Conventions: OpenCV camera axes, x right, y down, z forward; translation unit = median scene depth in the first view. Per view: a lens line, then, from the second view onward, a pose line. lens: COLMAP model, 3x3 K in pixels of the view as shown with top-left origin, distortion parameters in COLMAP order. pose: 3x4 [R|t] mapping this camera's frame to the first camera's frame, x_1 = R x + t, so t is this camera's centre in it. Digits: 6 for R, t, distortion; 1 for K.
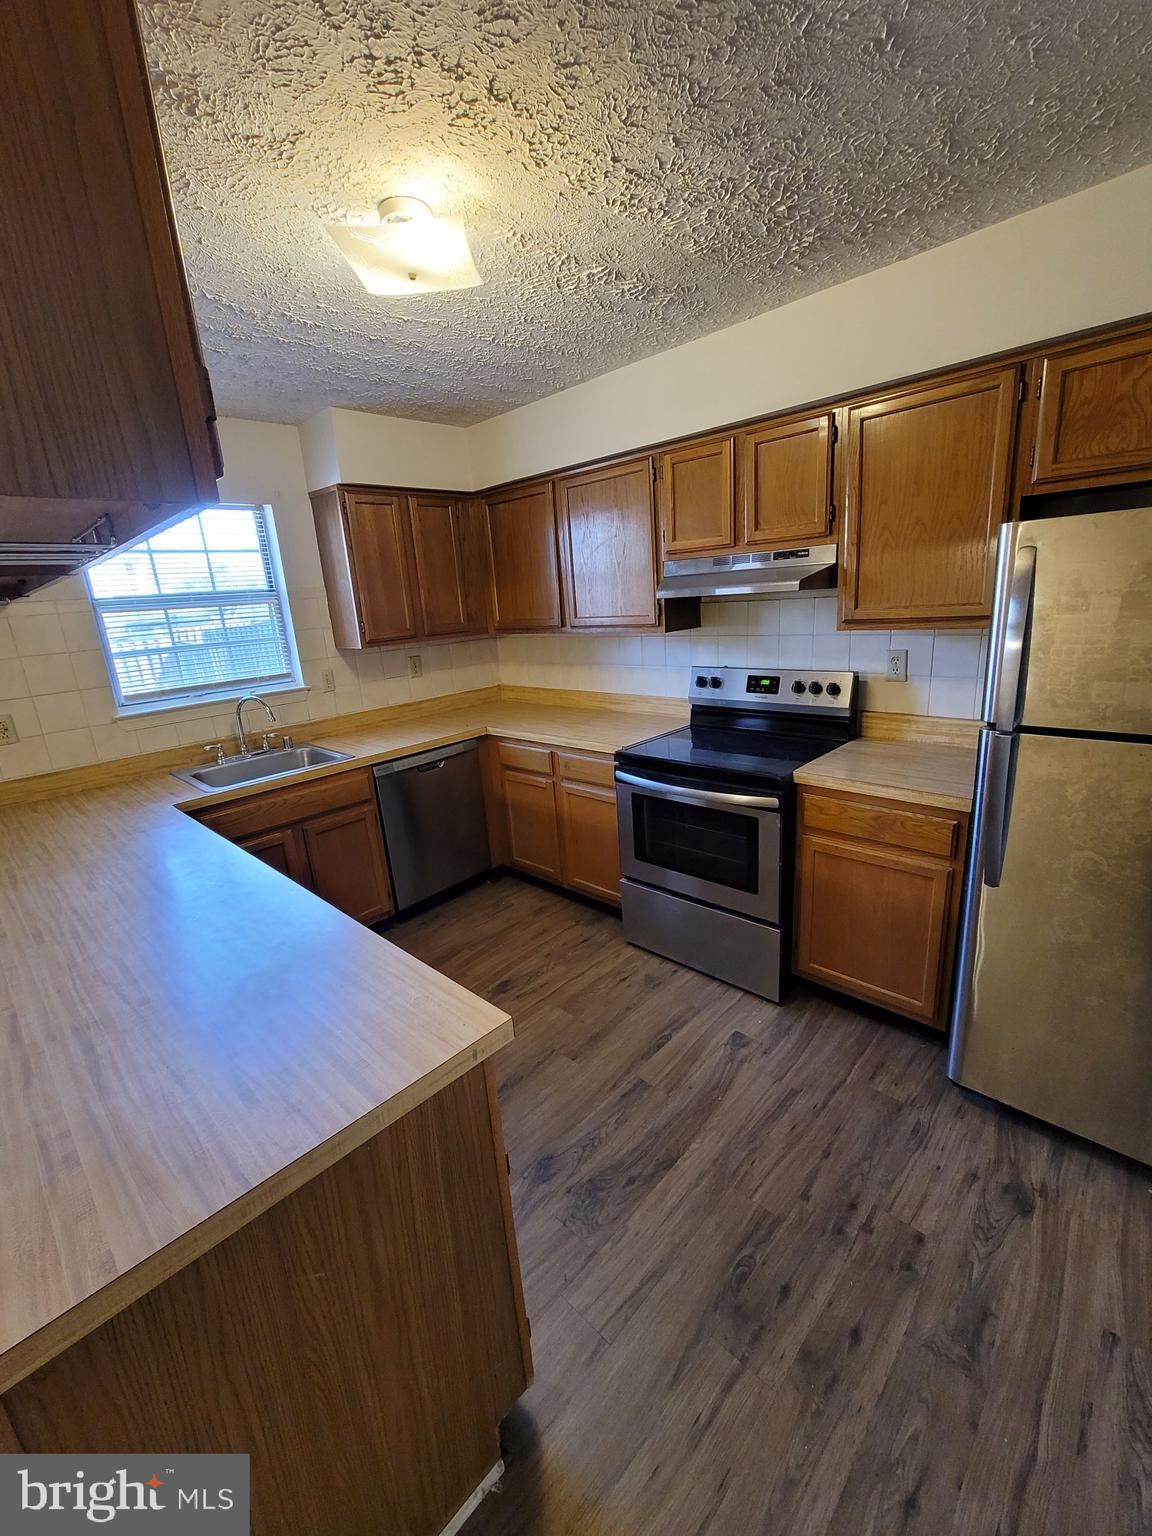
lens RADIAL K [[628.2, 0, 582.3], [0, 628.2, 766.4], [0, 0, 1]] dist [-0.003767, 0.000661]
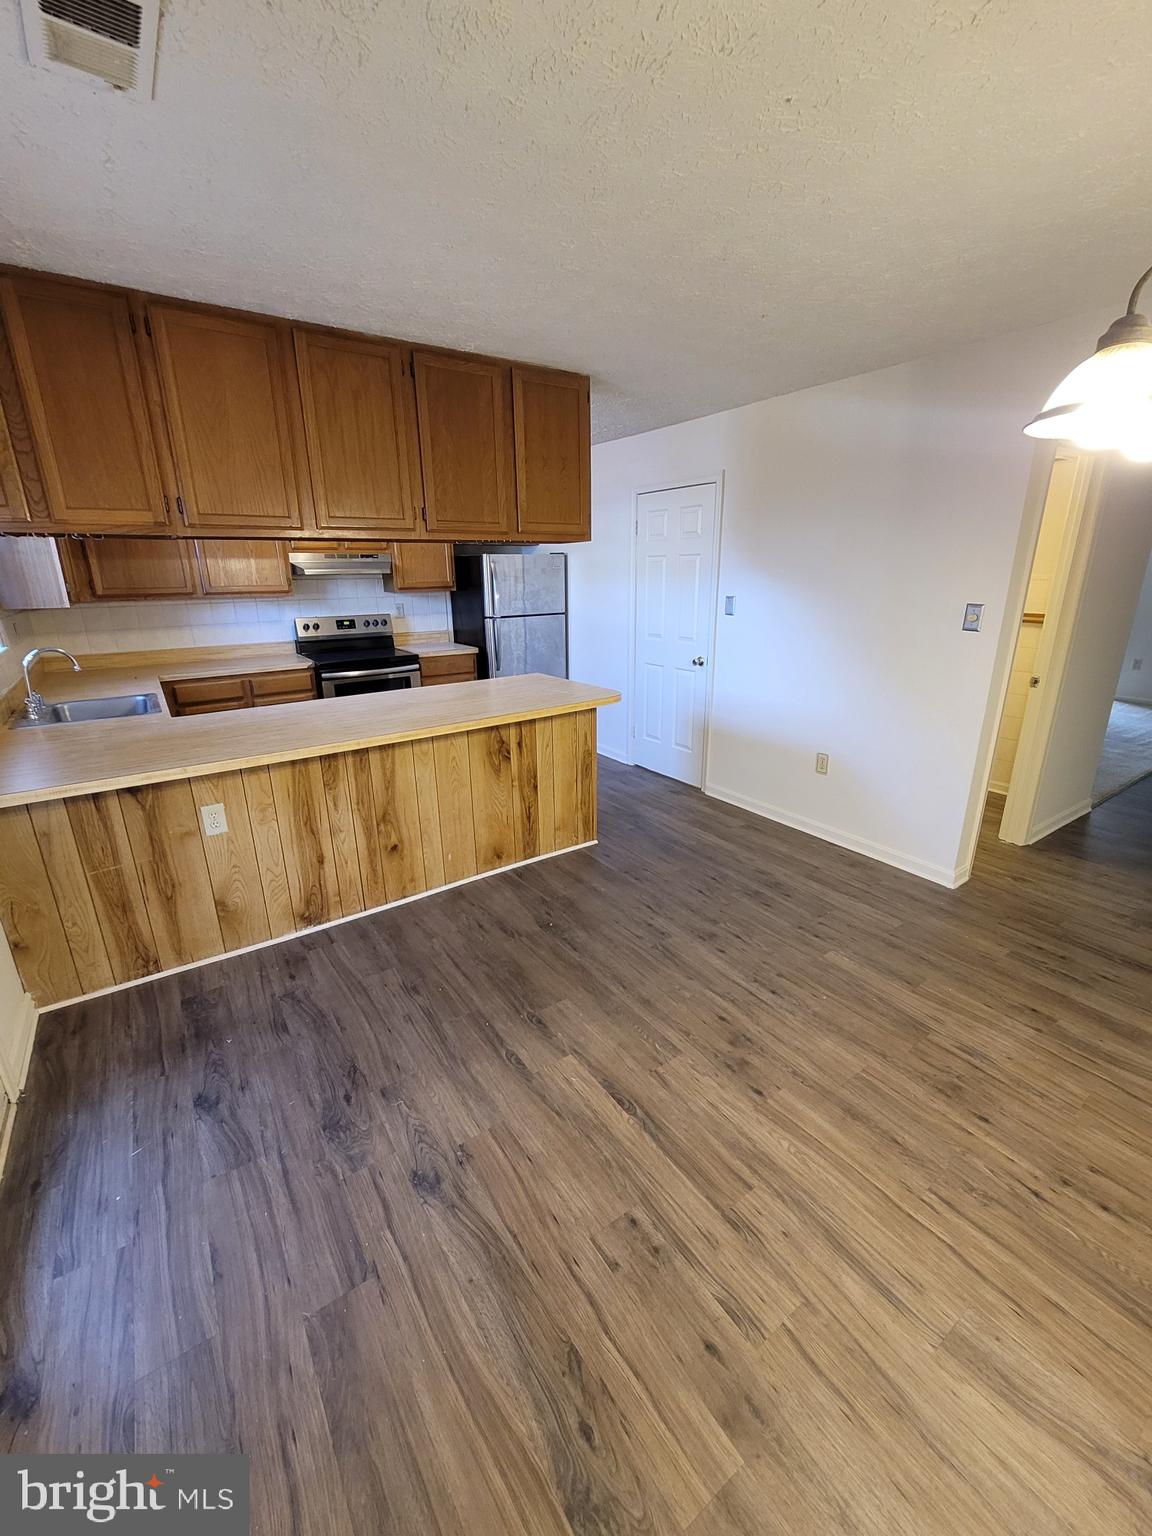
lens RADIAL K [[628.2, 0, 582.3], [0, 628.2, 766.4], [0, 0, 1]] dist [-0.003767, 0.000661]
pose [[0.197558, -0.230001, 0.952927, -1.400963], [0.258219, 0.949965, 0.175753, 0.120092], [-0.945671, 0.211343, 0.247064, -0.034757]]
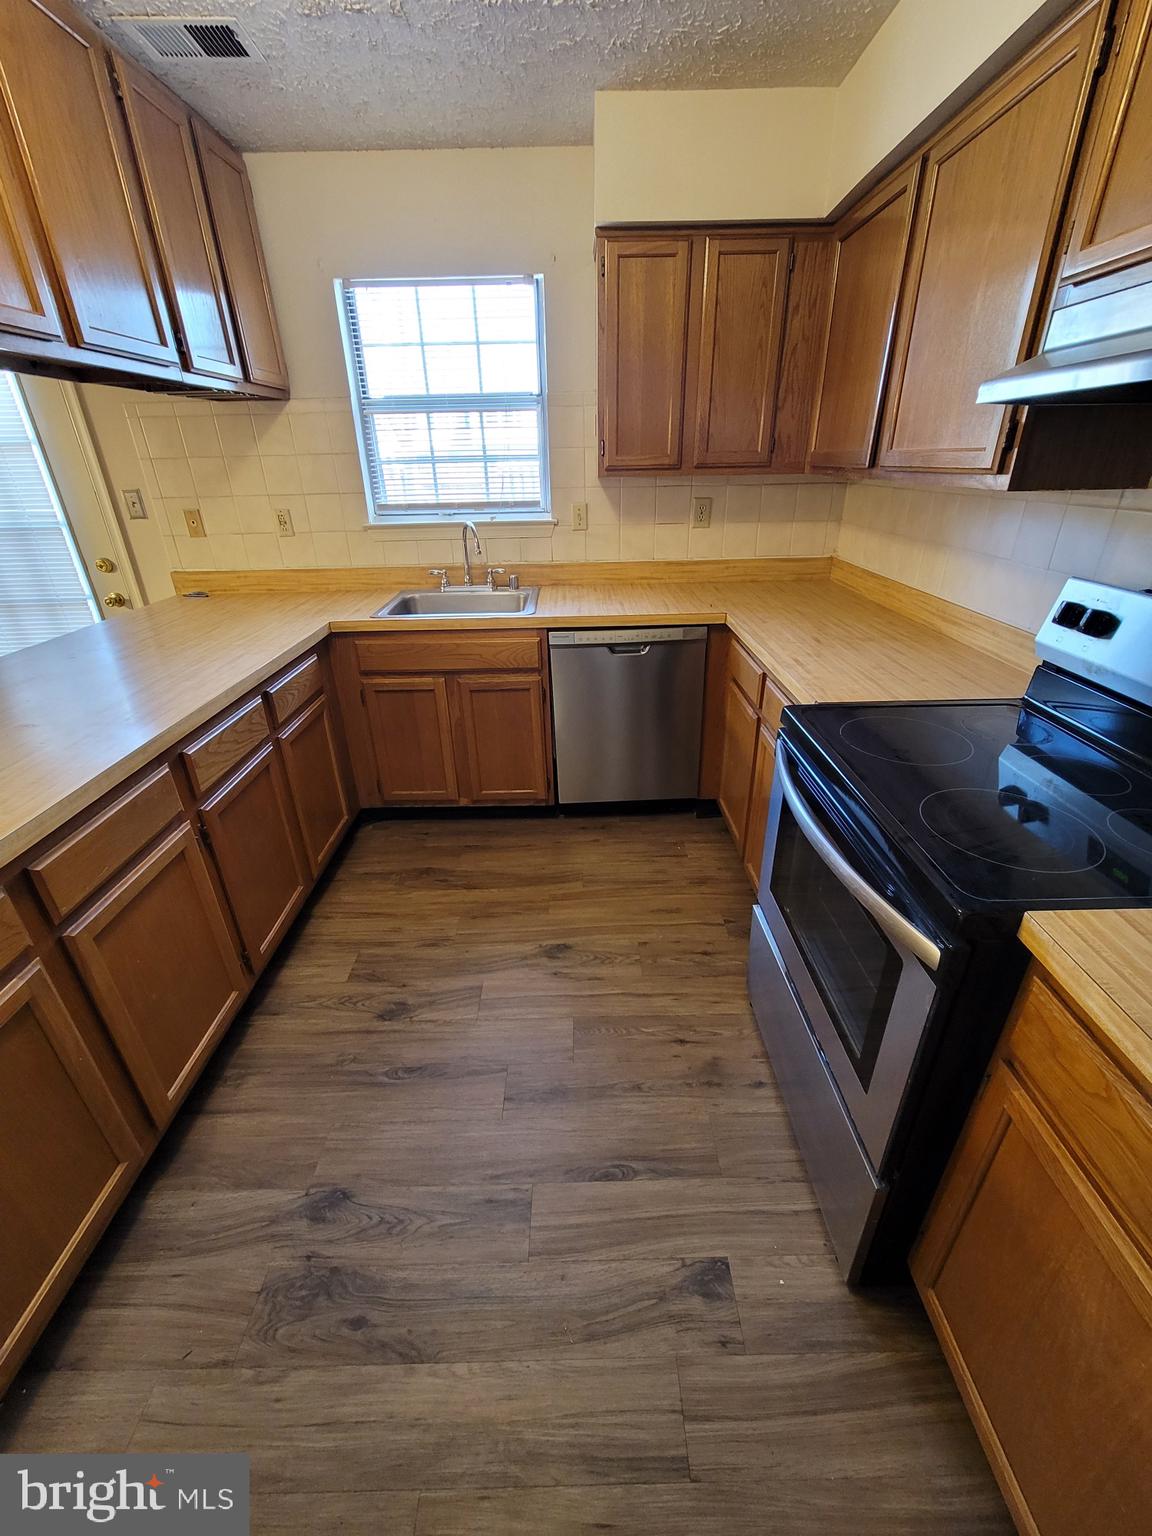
lens RADIAL K [[628.2, 0, 582.3], [0, 628.2, 766.4], [0, 0, 1]] dist [-0.003767, 0.000661]
pose [[0.697009, 0.367200, -0.615908, 0.271277], [-0.221287, 0.927158, 0.302340, -0.095860], [0.682063, -0.074442, 0.727495, 0.439101]]
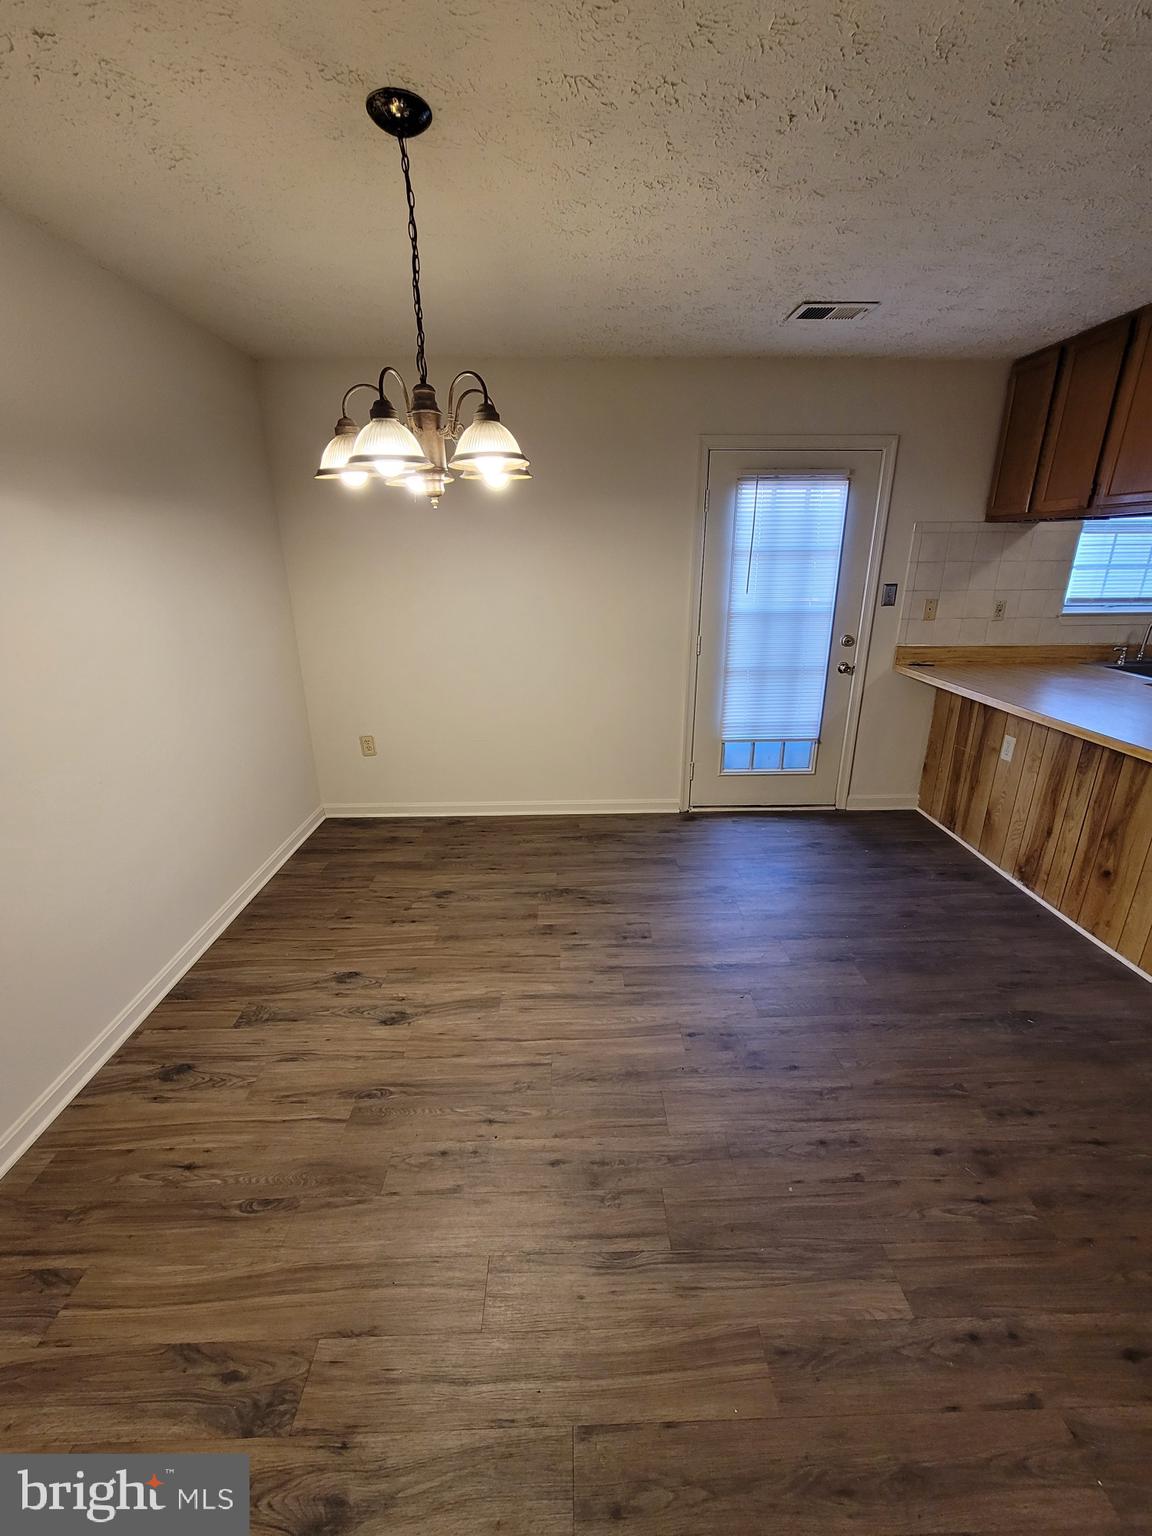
lens RADIAL K [[628.2, 0, 582.3], [0, 628.2, 766.4], [0, 0, 1]] dist [-0.003767, 0.000661]
pose [[0.706637, 0.291777, -0.644617, -0.487594], [-0.232850, 0.956169, 0.177544, 0.221550], [0.668166, 0.024640, 0.743604, -0.625967]]
